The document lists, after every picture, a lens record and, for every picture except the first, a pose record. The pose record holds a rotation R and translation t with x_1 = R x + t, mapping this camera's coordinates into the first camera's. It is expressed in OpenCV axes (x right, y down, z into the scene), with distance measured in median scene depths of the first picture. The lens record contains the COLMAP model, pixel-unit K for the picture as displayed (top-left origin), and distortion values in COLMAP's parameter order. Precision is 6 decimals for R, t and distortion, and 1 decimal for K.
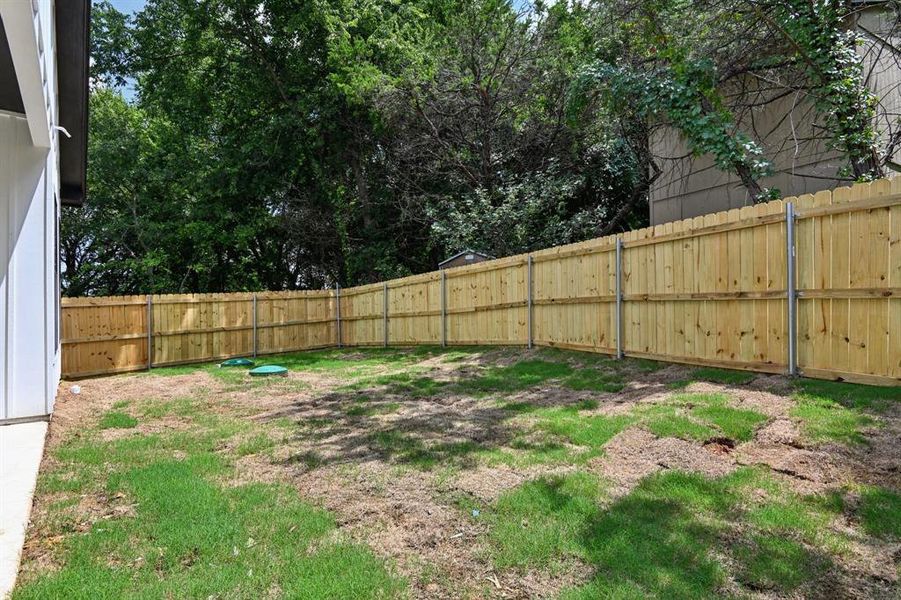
lens RADIAL K [[466.0, 0, 453.1], [0, 466.0, 304.4], [0, 0, 1]] dist [0.000822, -0.009902]
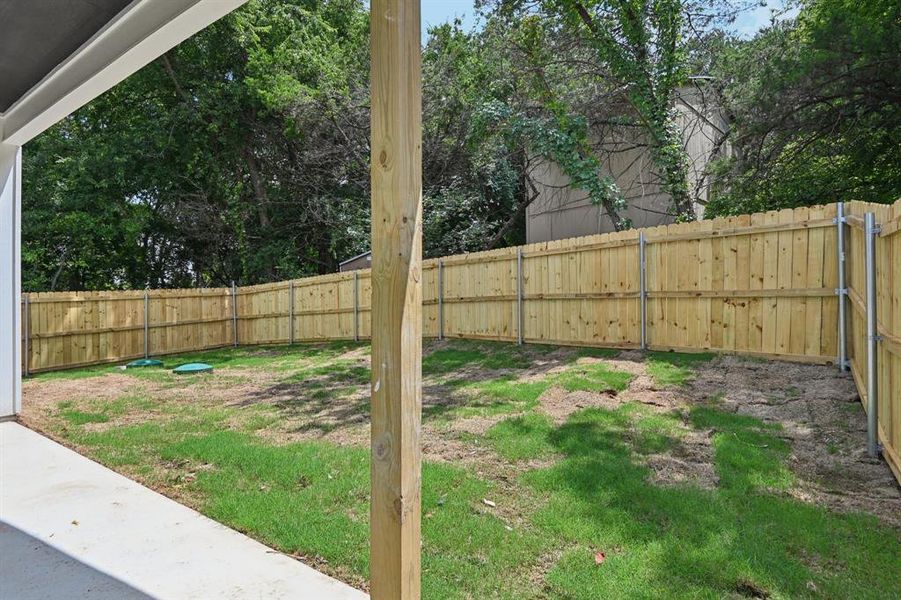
lens RADIAL K [[467.4, 0, 450.5], [0, 467.4, 300.0], [0, 0, 1]] dist [0.015936, -0.000056]
pose [[0.960322, -0.001381, 0.278889, -0.184799], [0.003010, 0.999981, -0.005413, 0.001287], [-0.278877, 0.006038, 0.960308, -0.173998]]
